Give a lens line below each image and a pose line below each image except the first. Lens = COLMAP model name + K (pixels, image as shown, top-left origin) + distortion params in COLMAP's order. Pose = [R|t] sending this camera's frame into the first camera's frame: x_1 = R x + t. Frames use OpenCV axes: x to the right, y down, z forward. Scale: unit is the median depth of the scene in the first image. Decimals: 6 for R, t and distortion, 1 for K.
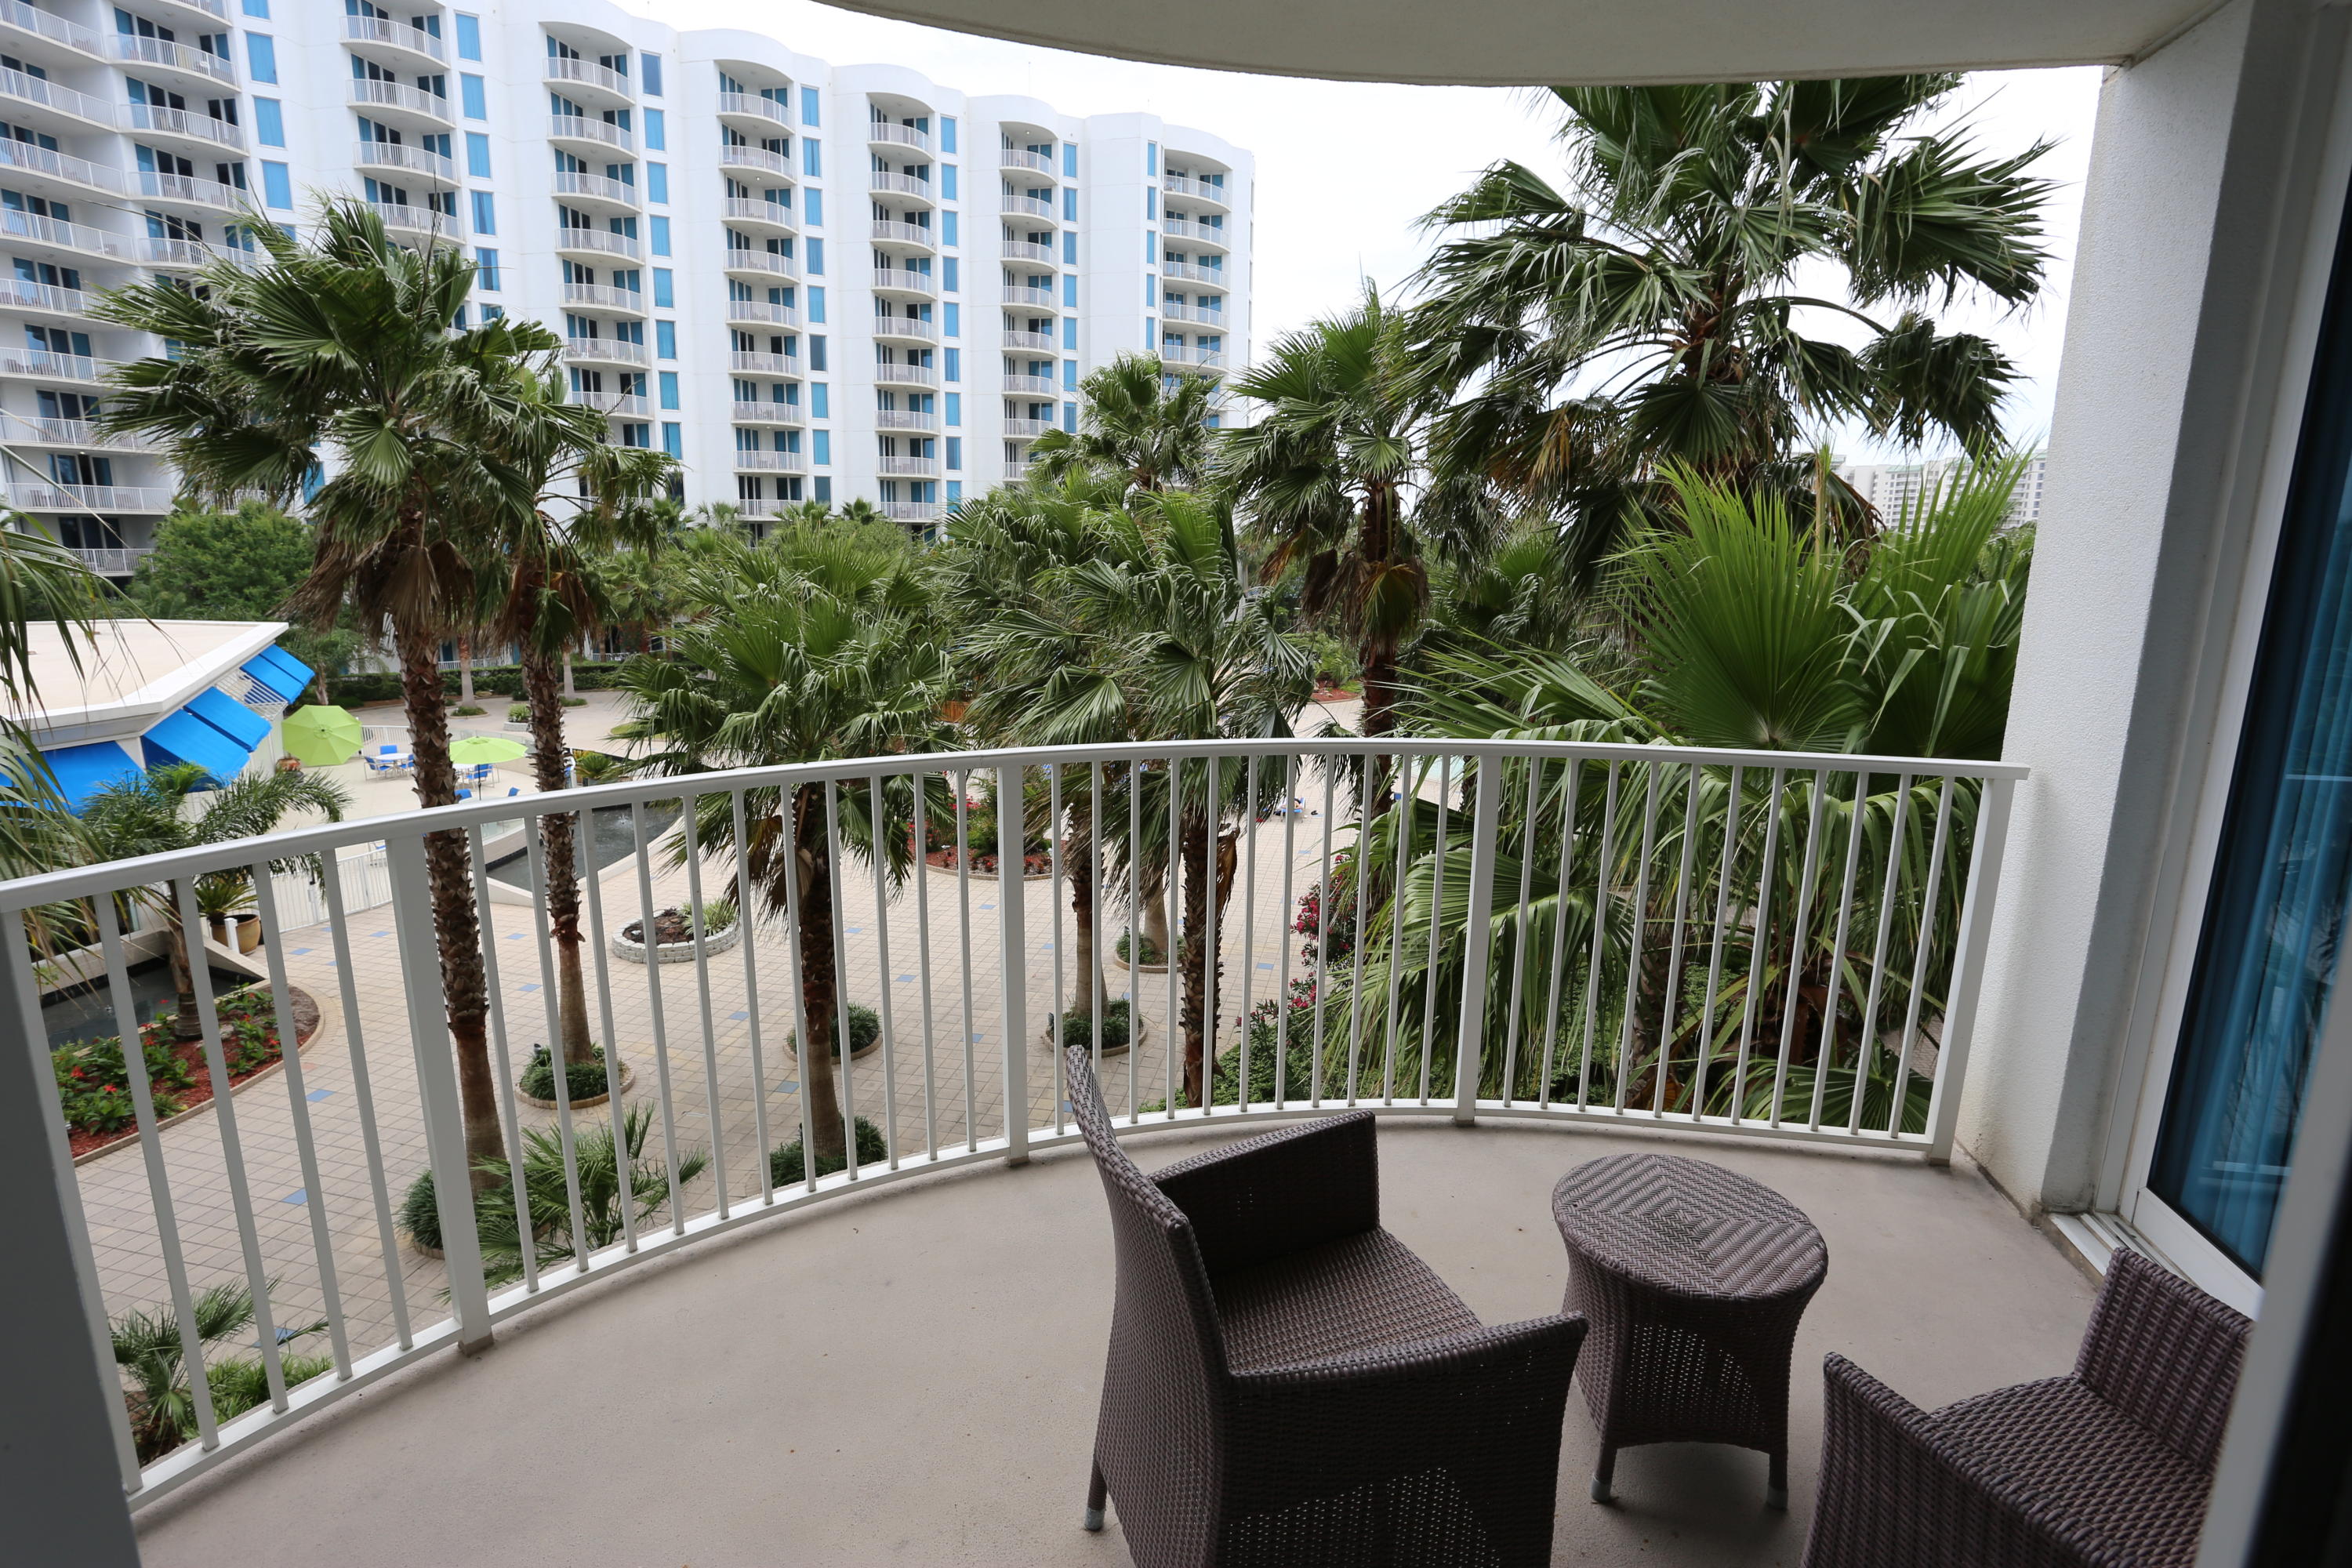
lens RADIAL K [[1172.2, 0, 1169.5], [0, 1172.2, 796.4], [0, 0, 1]] dist [-0.059572, 0.028078]
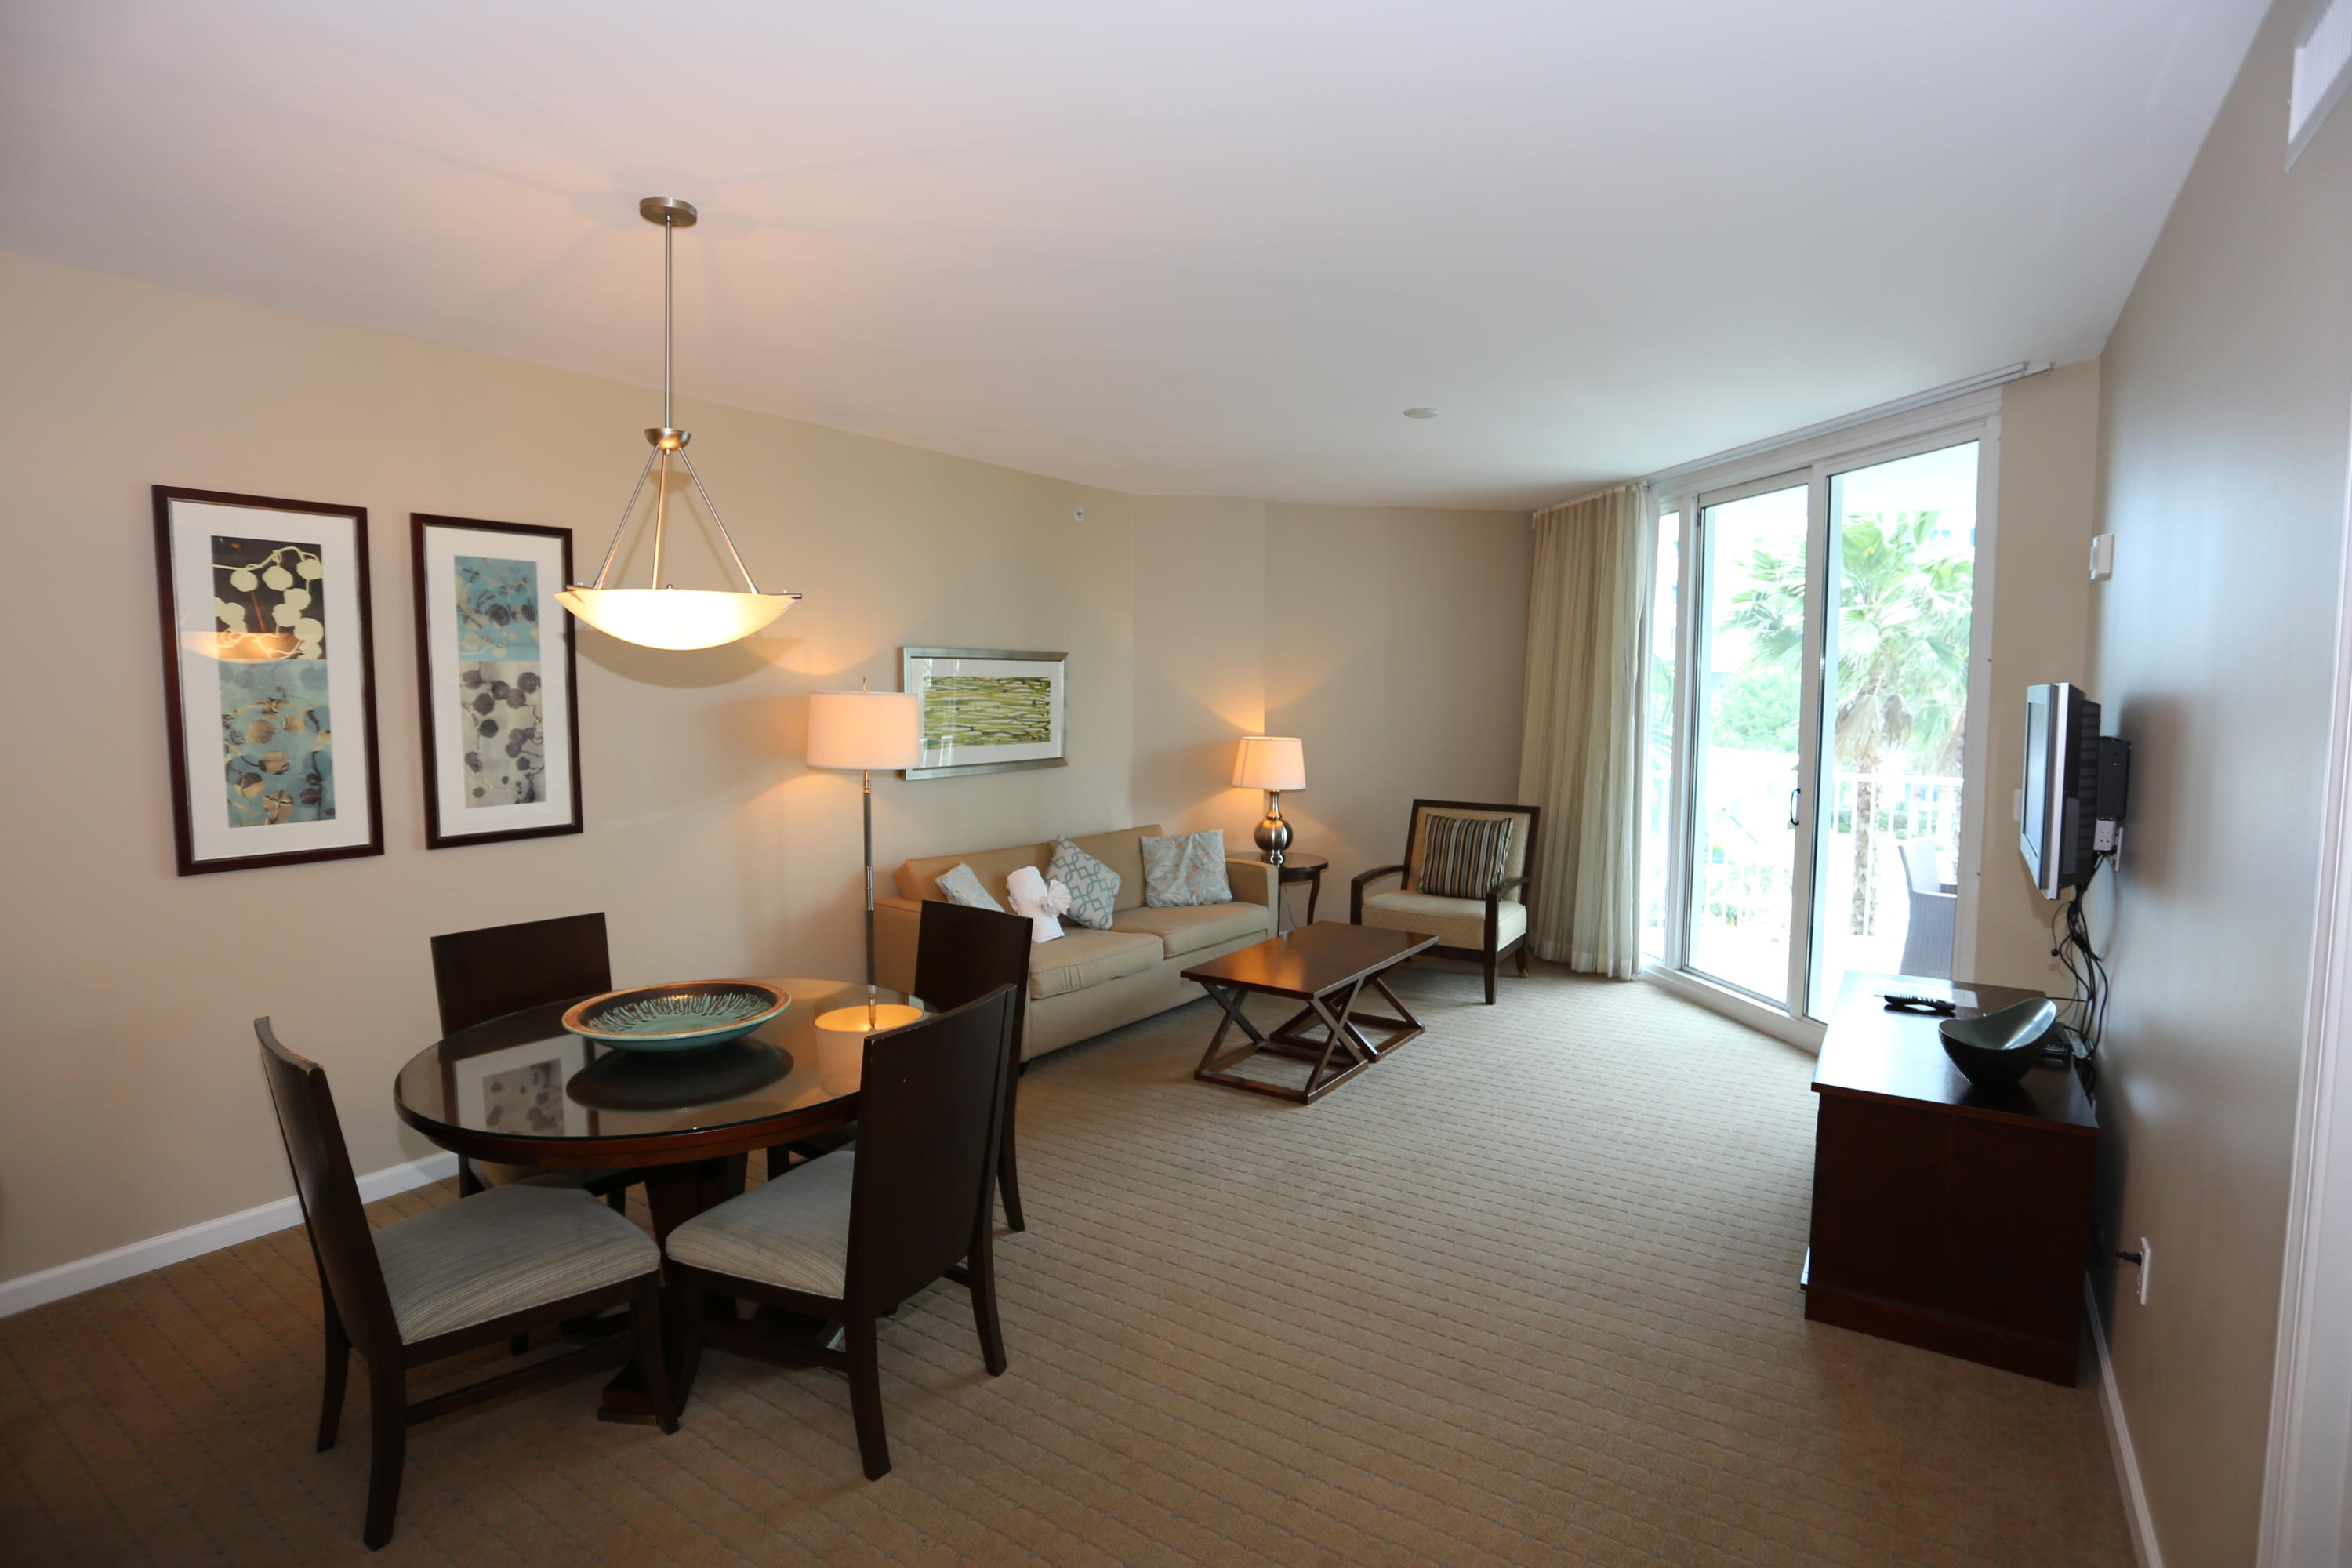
lens RADIAL K [[1172.2, 0, 1181.5], [0, 1172.2, 780.5], [0, 0, 1]] dist [-0.059572, 0.028078]
pose [[0.406673, 0.055760, -0.911870, 0.120547], [-0.183030, 0.982872, -0.021525, 0.030372], [0.895051, 0.175653, 0.409914, -0.139936]]
